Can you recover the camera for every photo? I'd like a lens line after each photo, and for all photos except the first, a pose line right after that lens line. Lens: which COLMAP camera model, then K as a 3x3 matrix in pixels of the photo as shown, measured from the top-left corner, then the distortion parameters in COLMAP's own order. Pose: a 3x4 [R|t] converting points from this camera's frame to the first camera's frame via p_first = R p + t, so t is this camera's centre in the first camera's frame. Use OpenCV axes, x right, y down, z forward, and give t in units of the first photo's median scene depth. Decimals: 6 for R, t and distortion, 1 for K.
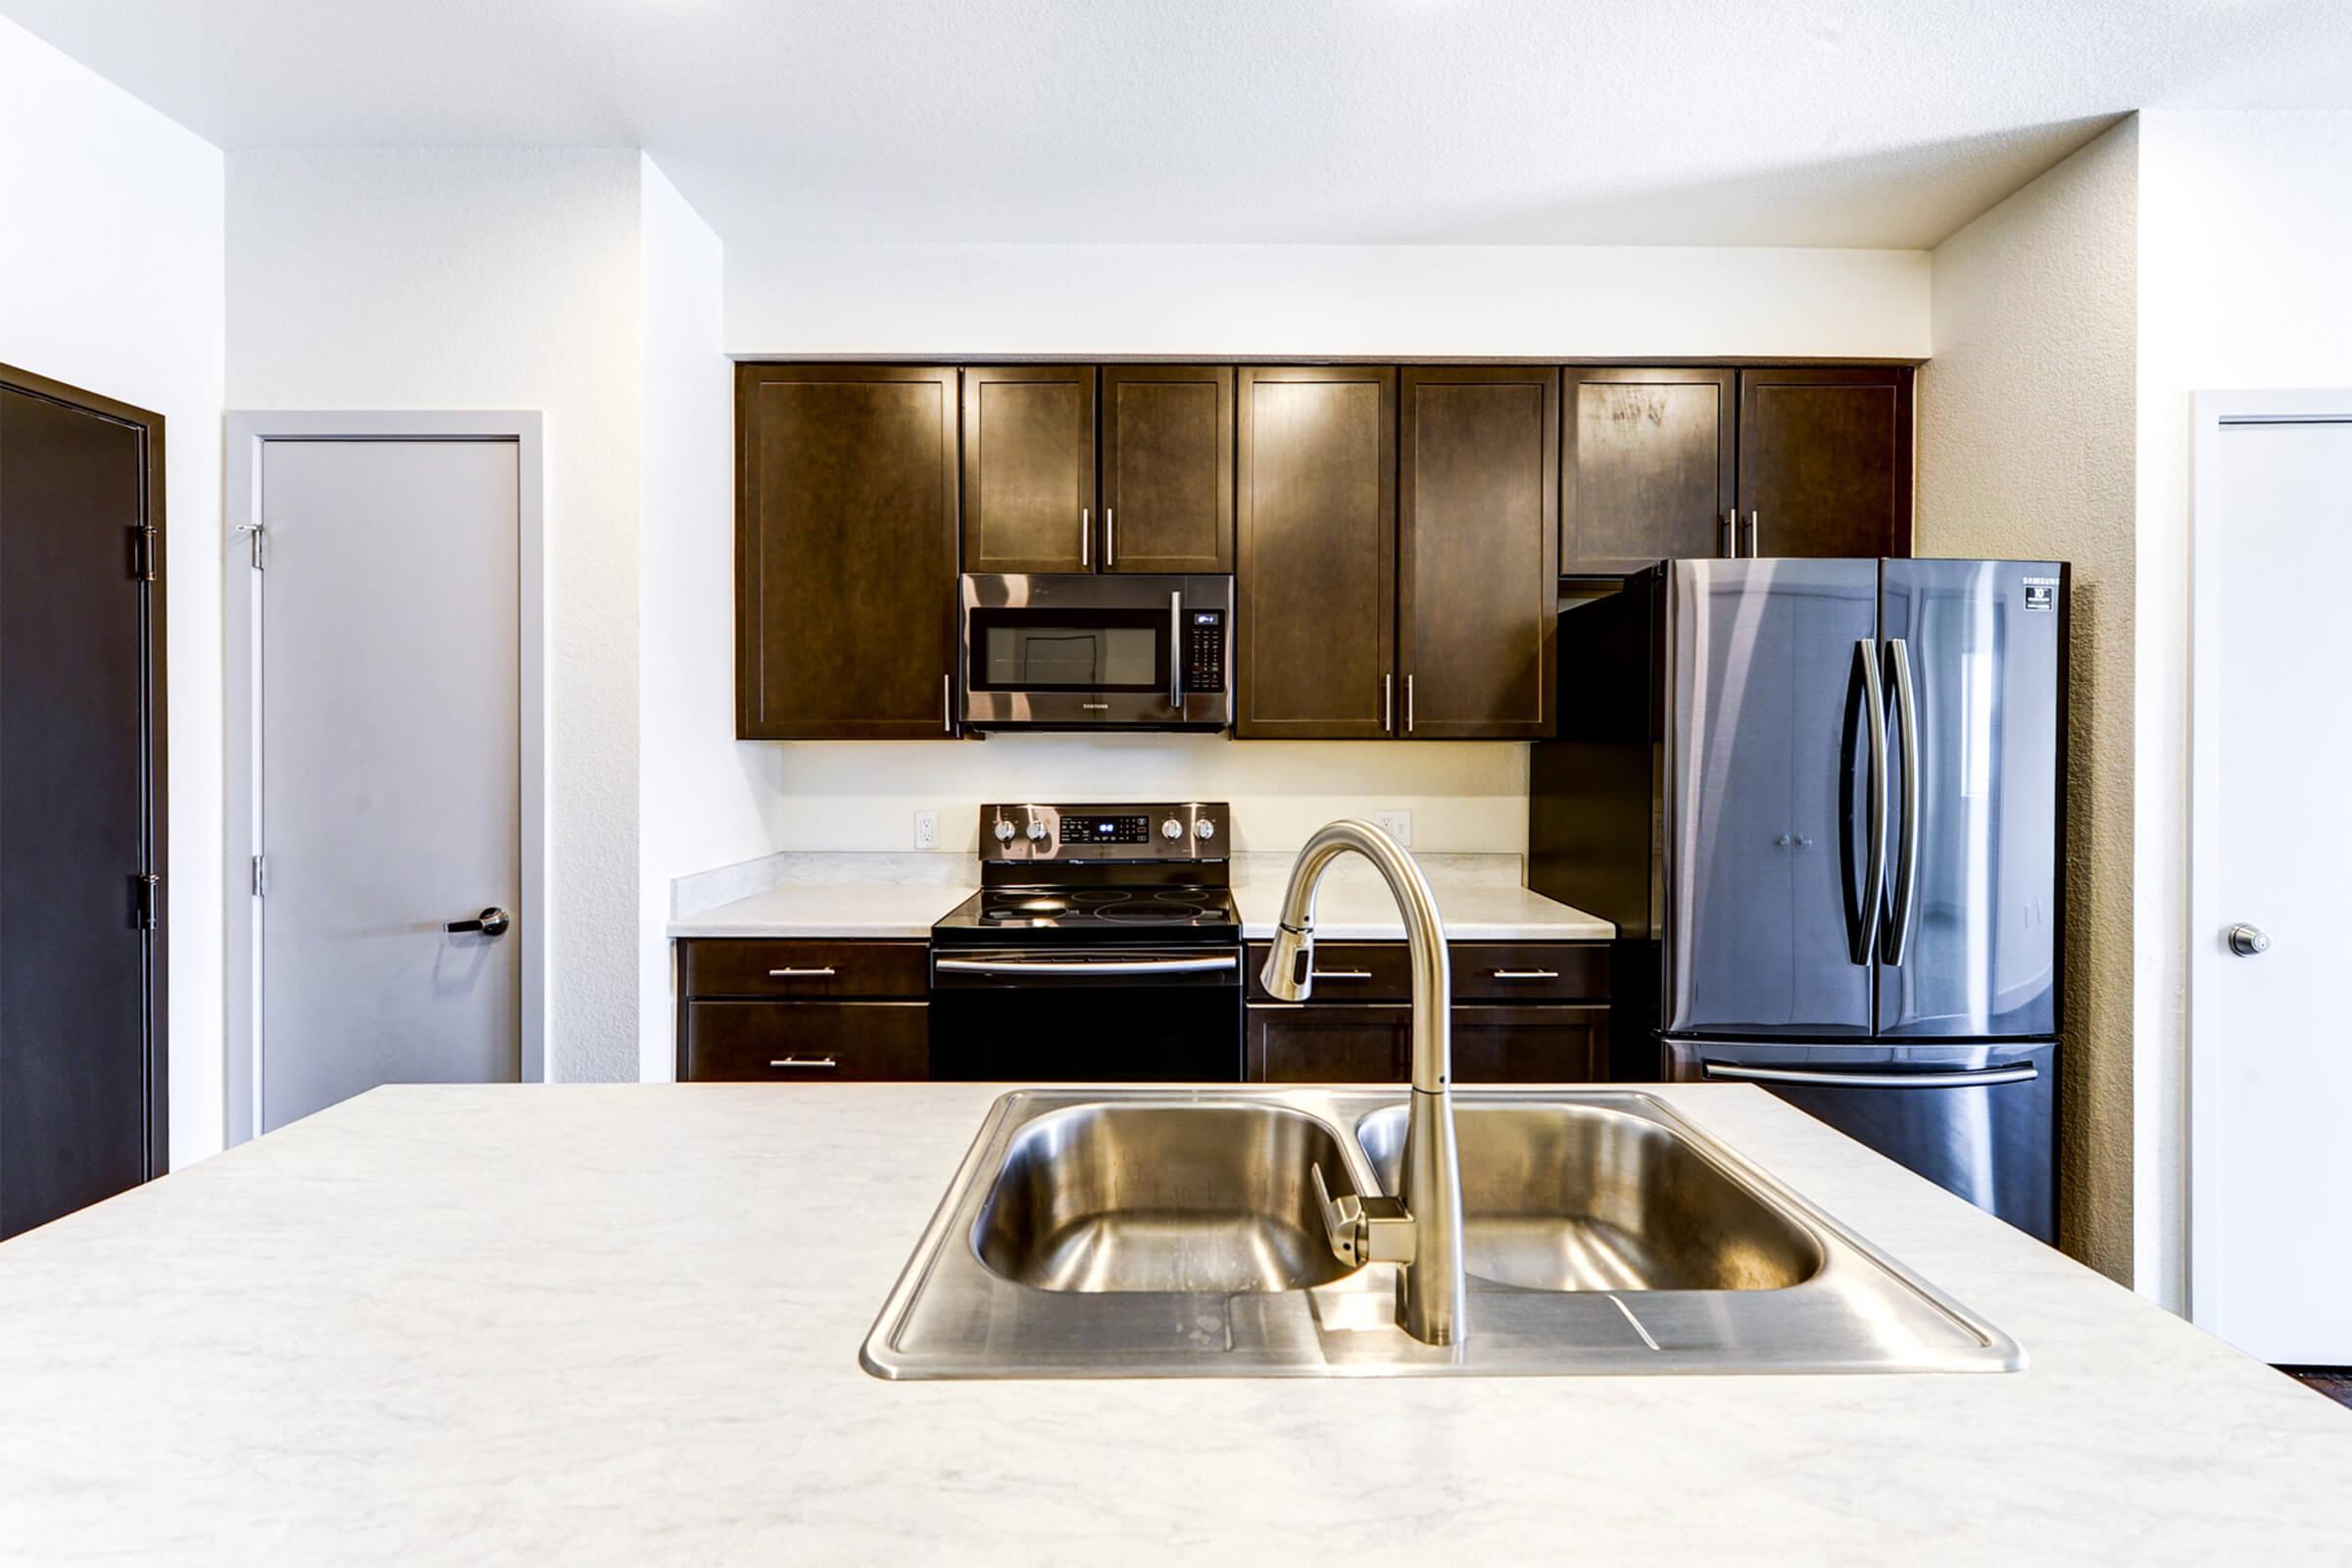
lens RADIAL K [[928.0, 0, 1167.4], [0, 928.0, 753.3], [0, 0, 1]] dist [0.004185, -0.000697]
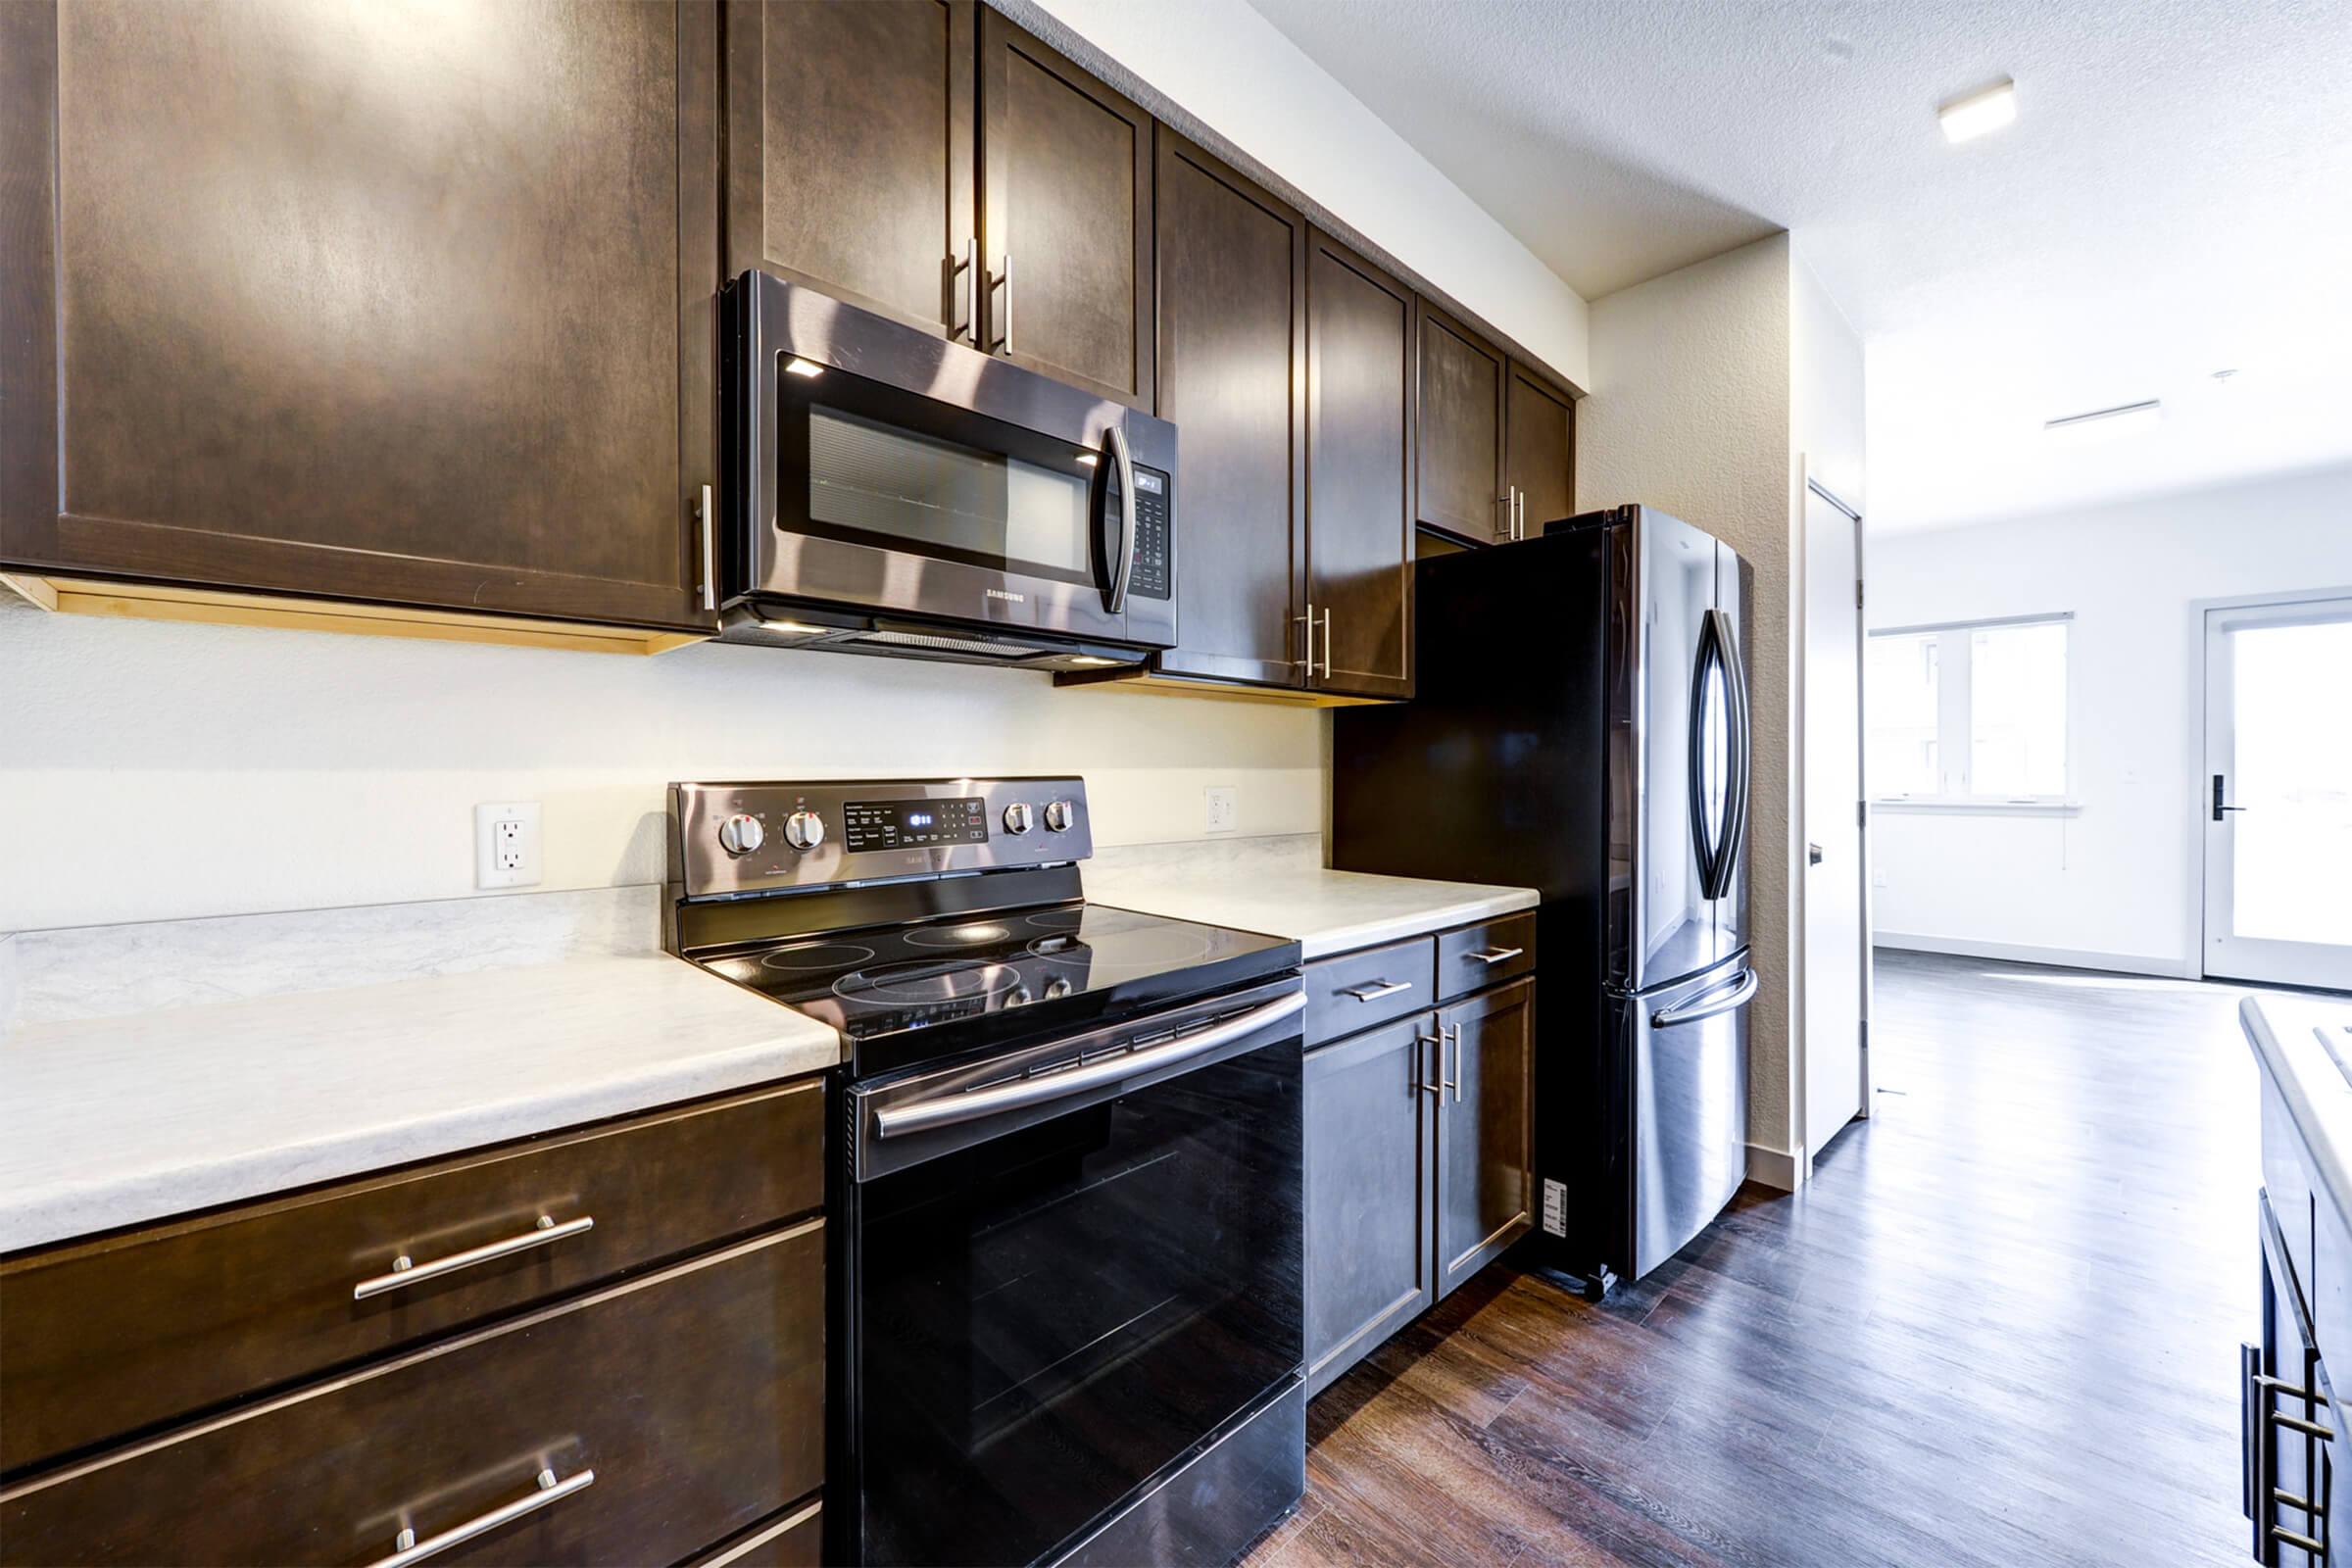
lens RADIAL K [[928.0, 0, 1181.4], [0, 928.0, 781.0], [0, 0, 1]] dist [0.004185, -0.000697]
pose [[0.721492, -0.011480, 0.692328, -0.379038], [0.006041, 0.999929, 0.010285, 0.054994], [-0.692397, -0.003238, 0.721510, 0.505544]]
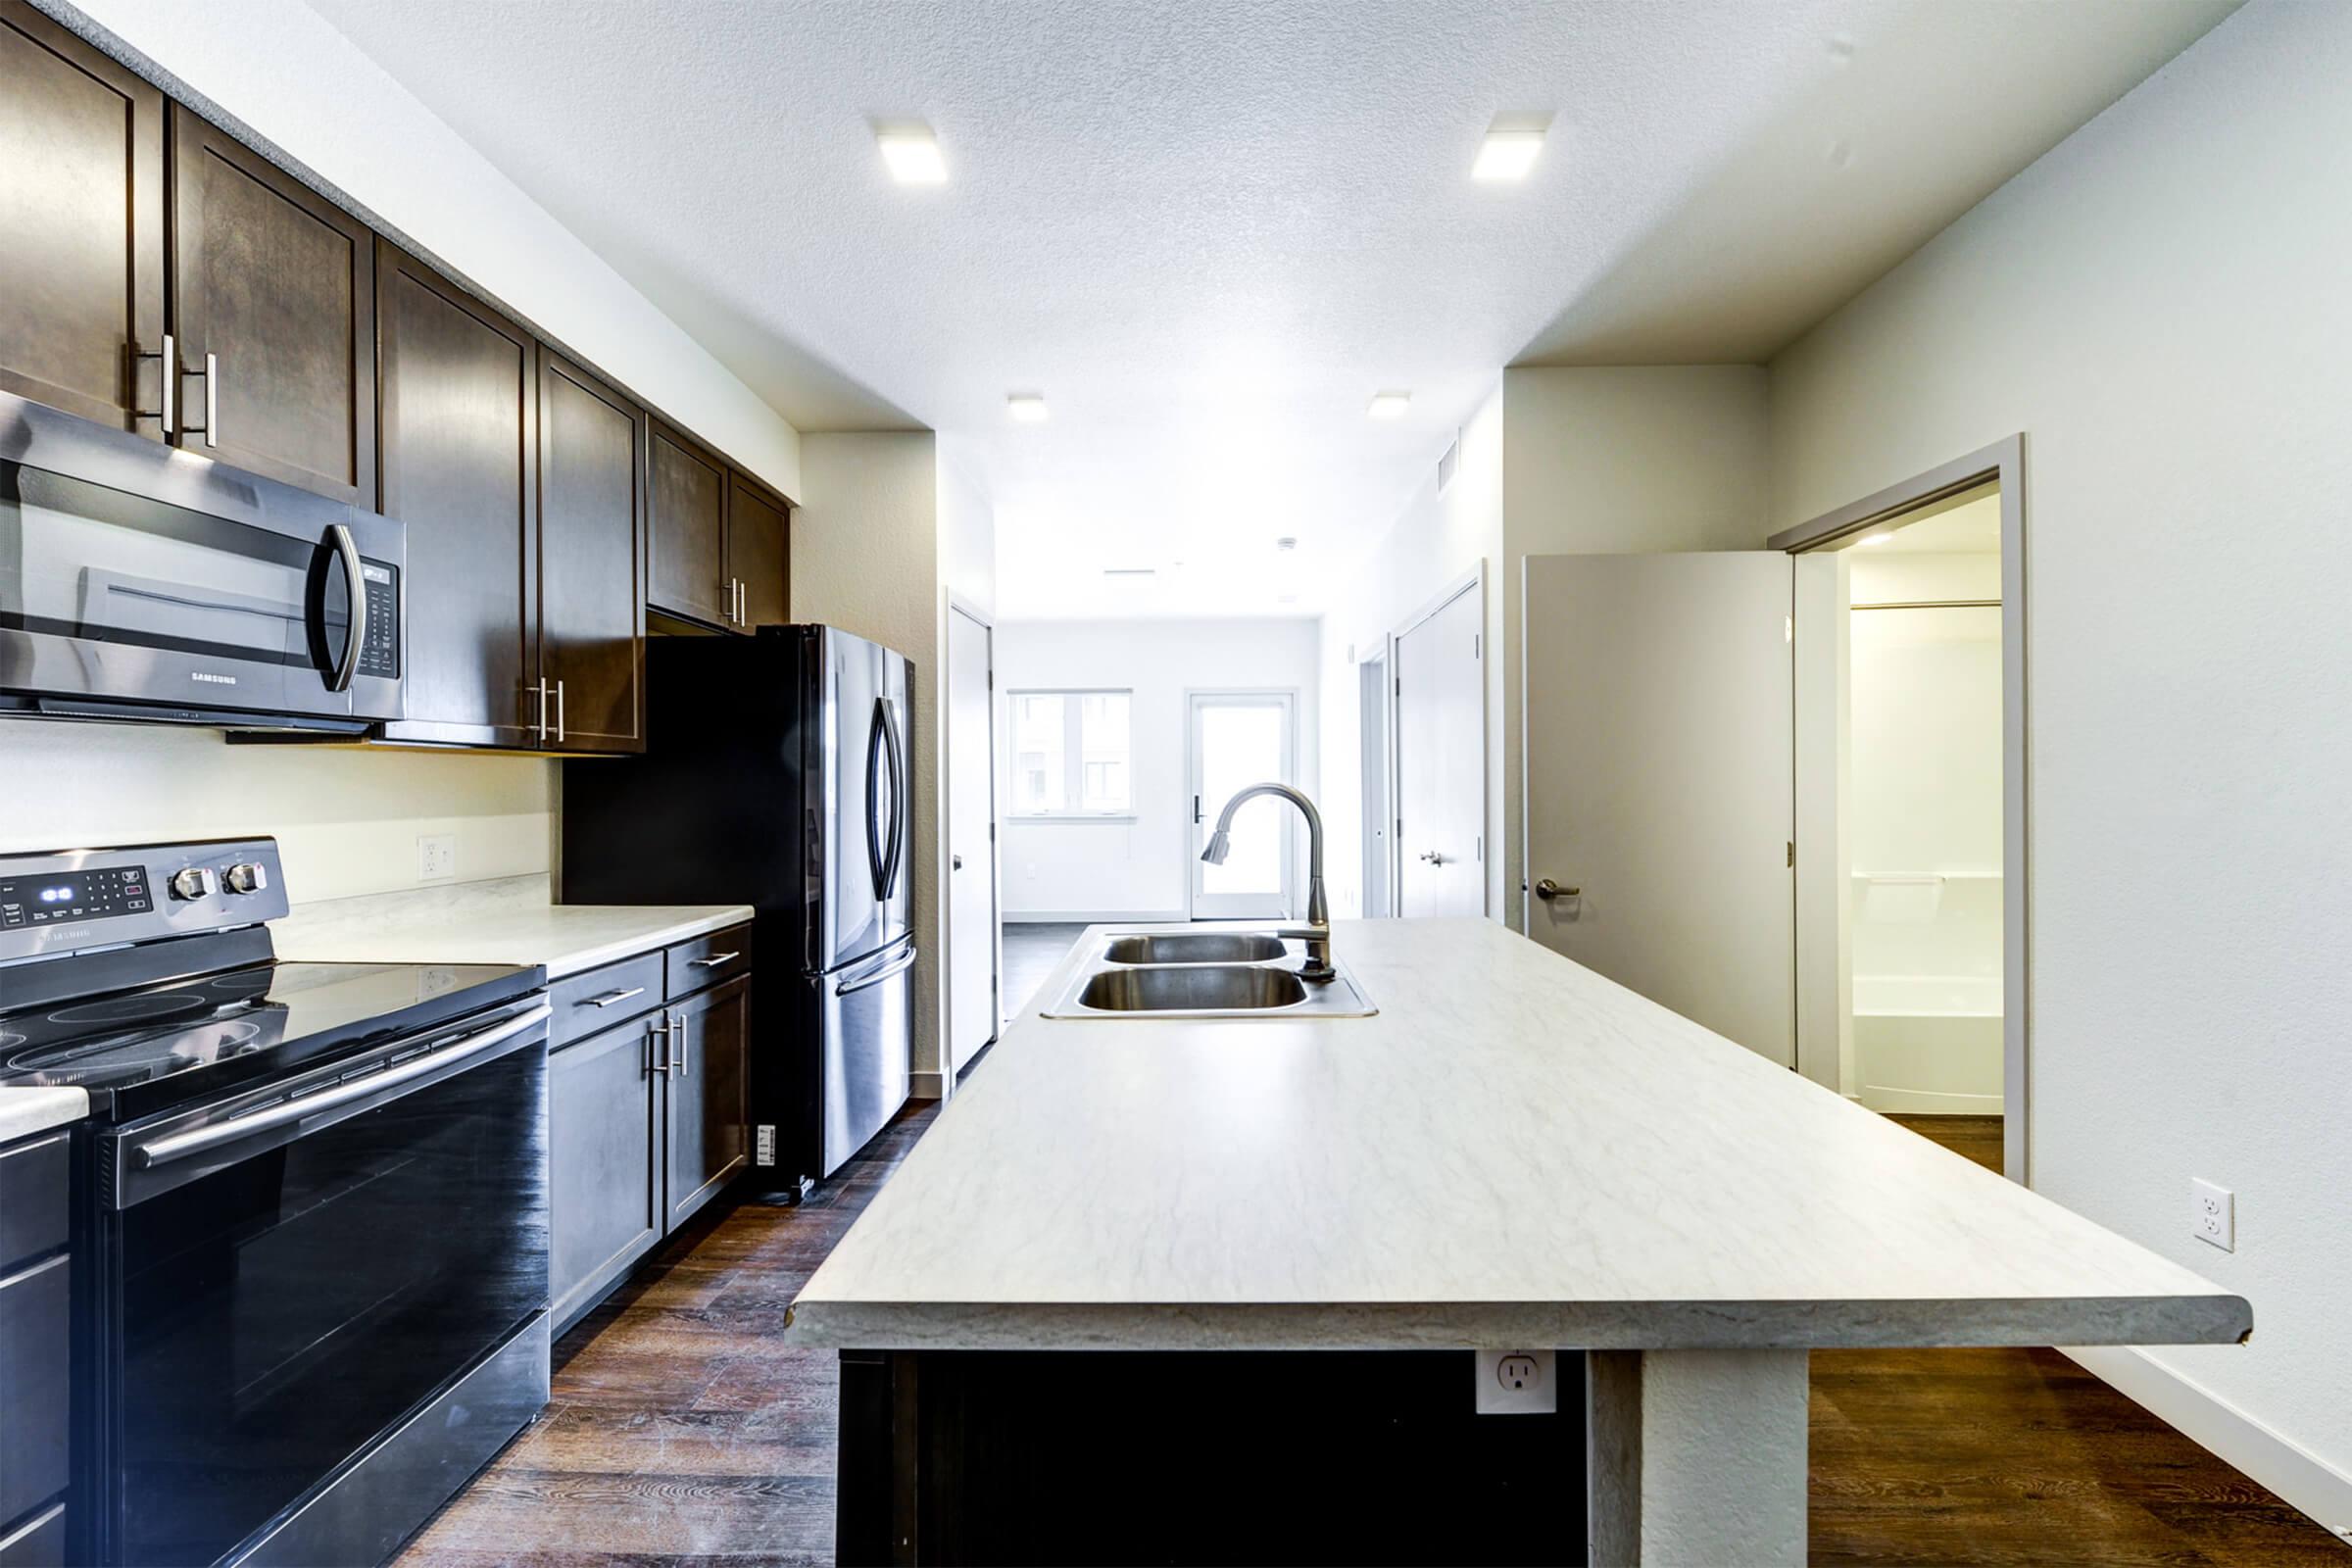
lens RADIAL K [[928.0, 0, 1187.2], [0, 928.0, 782.3], [0, 0, 1]] dist [0.004185, -0.000697]
pose [[0.032148, -0.004481, 0.999473, -0.643103], [0.005138, 0.999977, 0.004318, 0.016369], [-0.999470, 0.004997, 0.032170, 0.340046]]
